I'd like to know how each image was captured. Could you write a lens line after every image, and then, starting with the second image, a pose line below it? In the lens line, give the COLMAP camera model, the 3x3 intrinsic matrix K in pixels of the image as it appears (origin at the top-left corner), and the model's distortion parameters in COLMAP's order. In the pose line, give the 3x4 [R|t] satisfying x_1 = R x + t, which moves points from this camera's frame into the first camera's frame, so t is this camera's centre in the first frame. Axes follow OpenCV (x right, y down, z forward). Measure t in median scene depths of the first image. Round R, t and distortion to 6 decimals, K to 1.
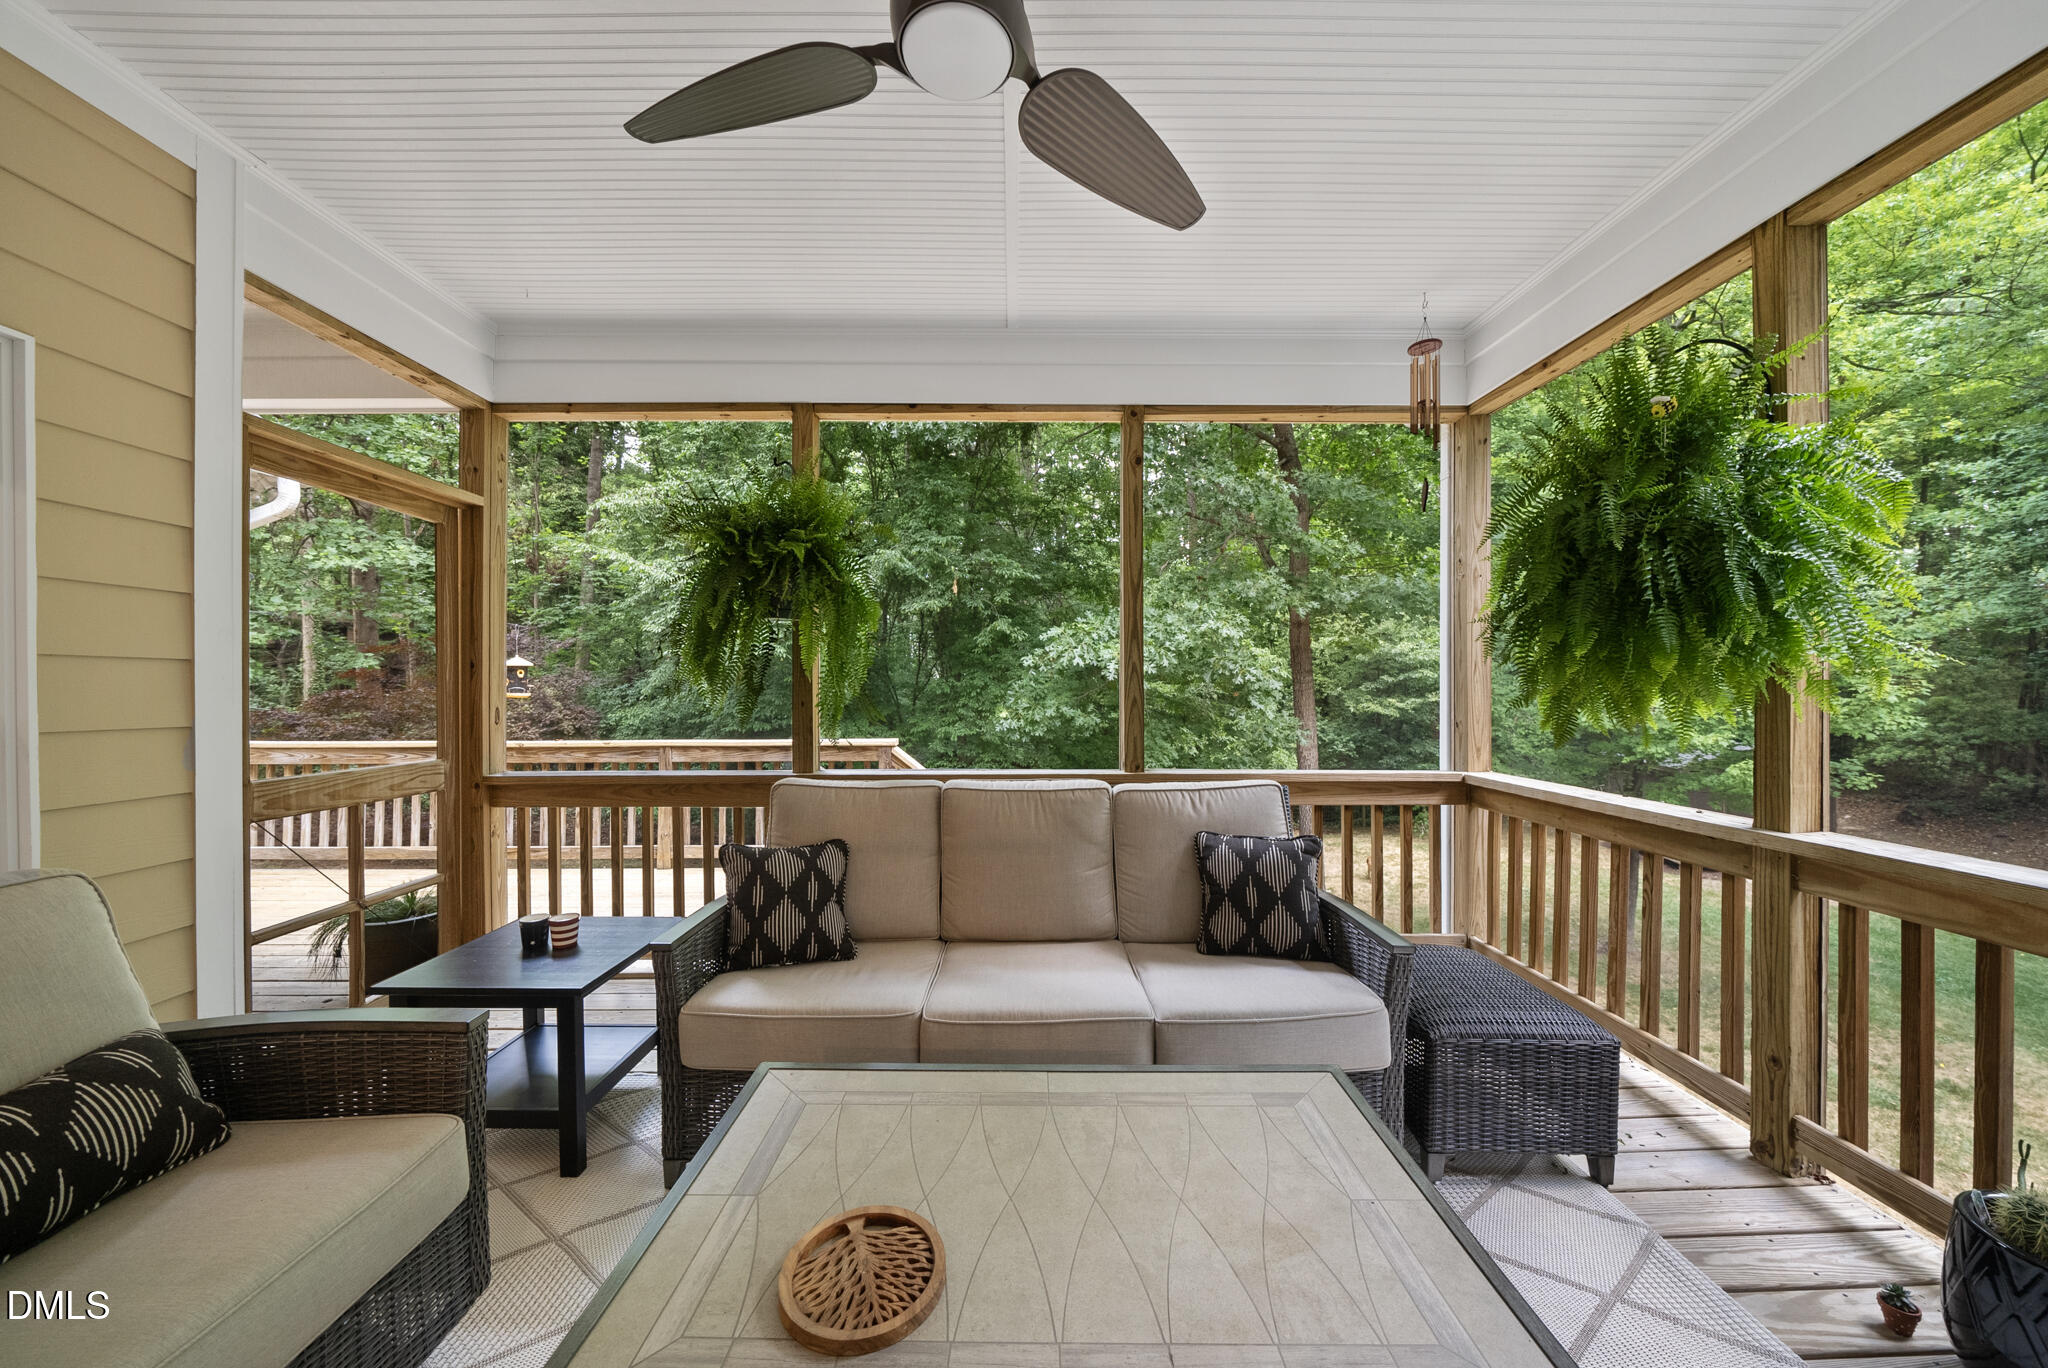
lens RADIAL K [[705.5, 0, 1022.8], [0, 705.5, 697.6], [0, 0, 1]] dist [-0.008914, -0.000016]
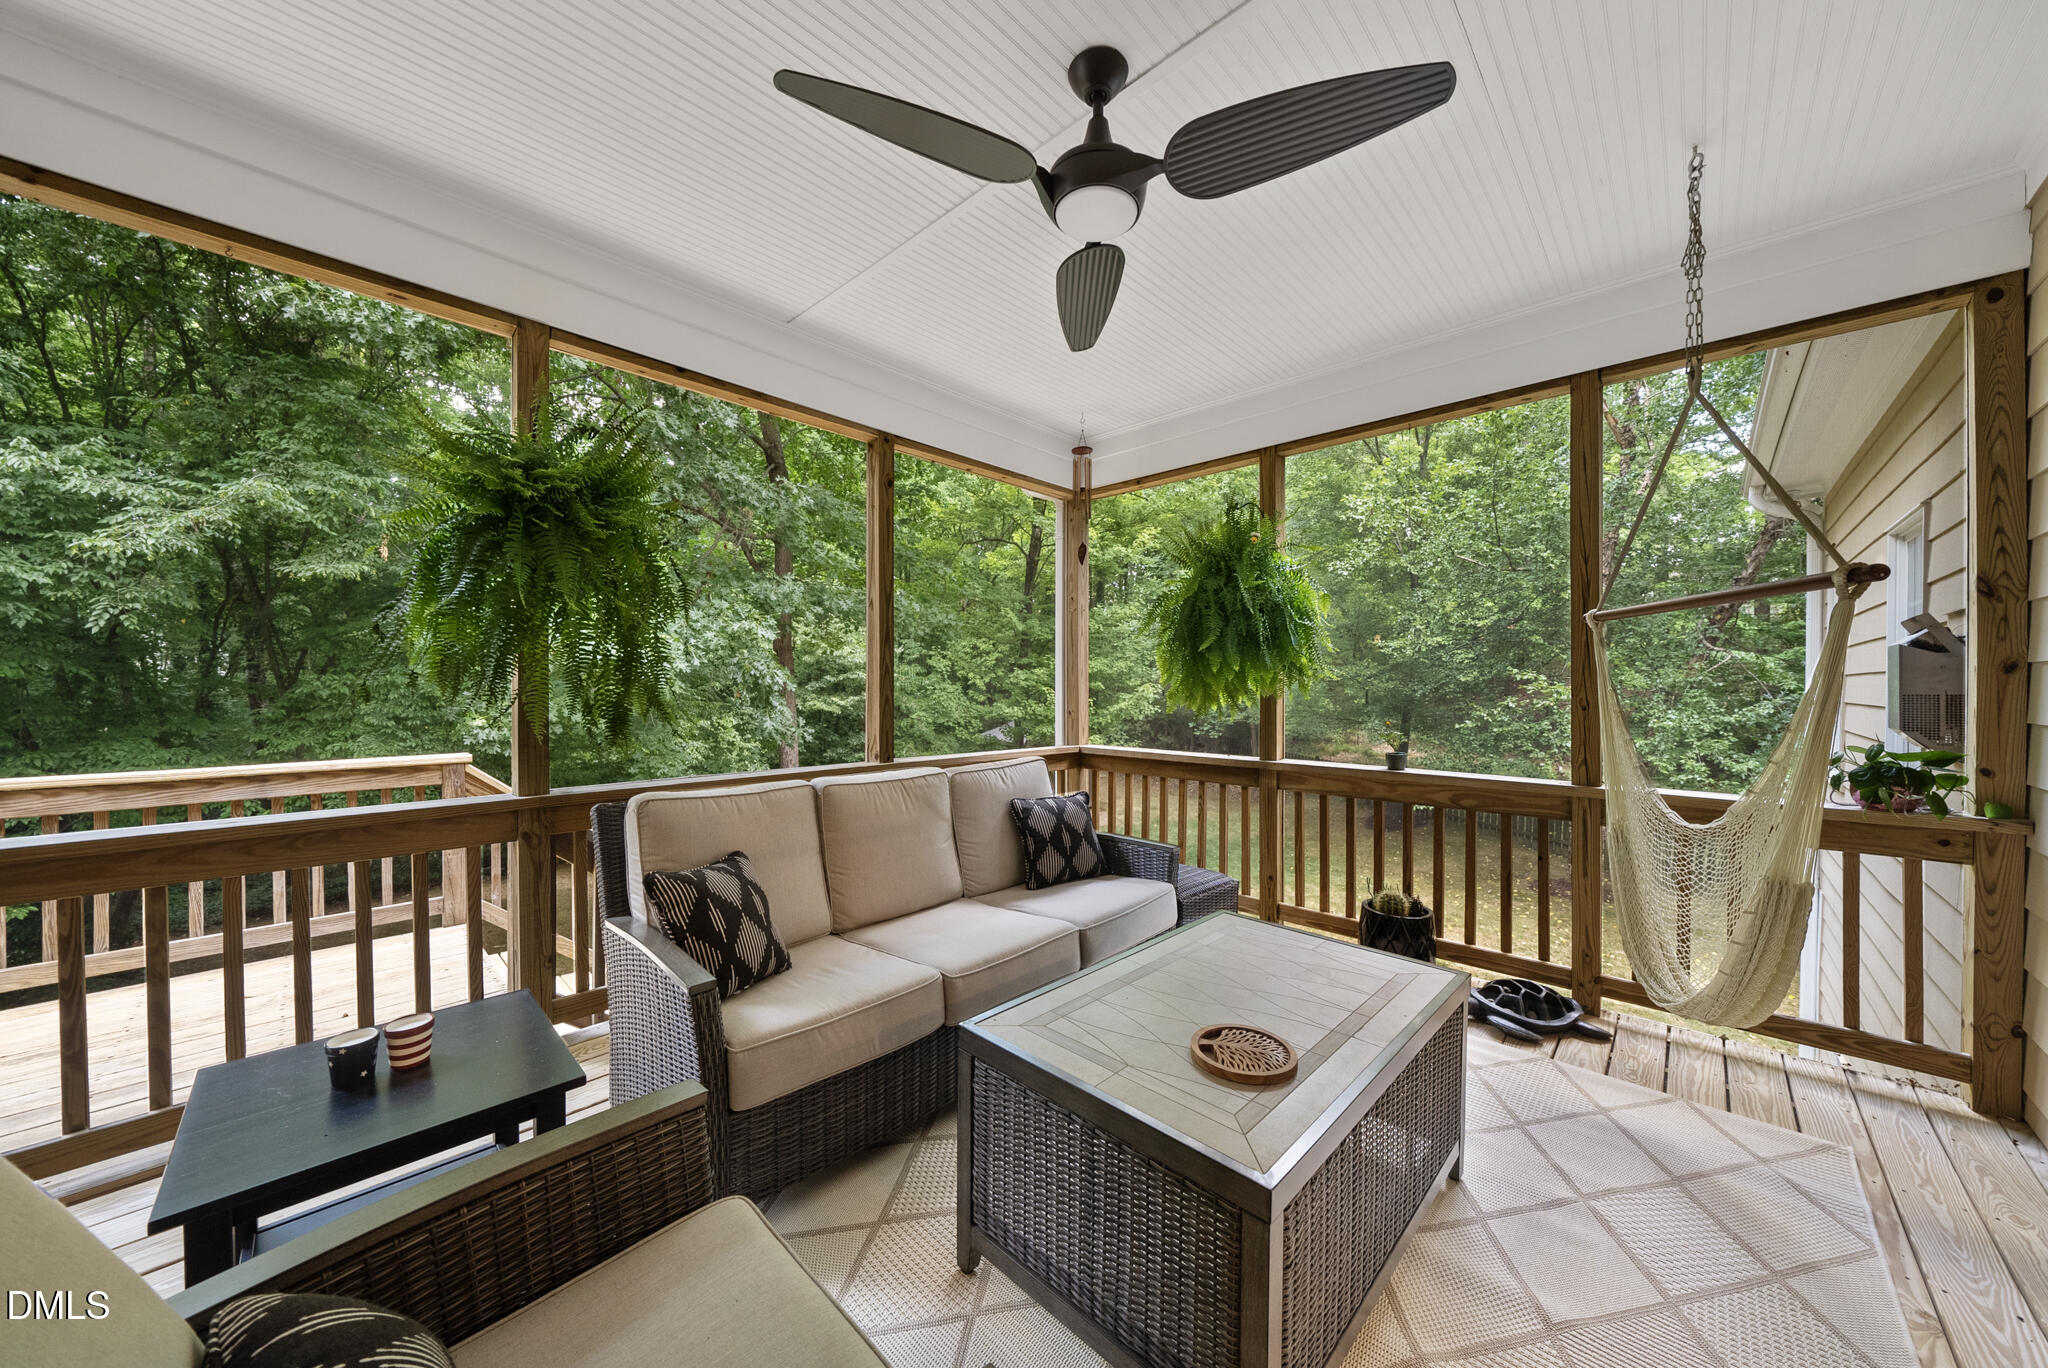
lens RADIAL K [[705.5, 0, 1022.8], [0, 705.5, 697.6], [0, 0, 1]] dist [-0.008914, -0.000016]
pose [[0.698358, -0.008791, 0.715695, -0.563170], [0.007805, 0.999959, 0.004667, -0.000554], [-0.715706, 0.002327, 0.698397, 0.077868]]
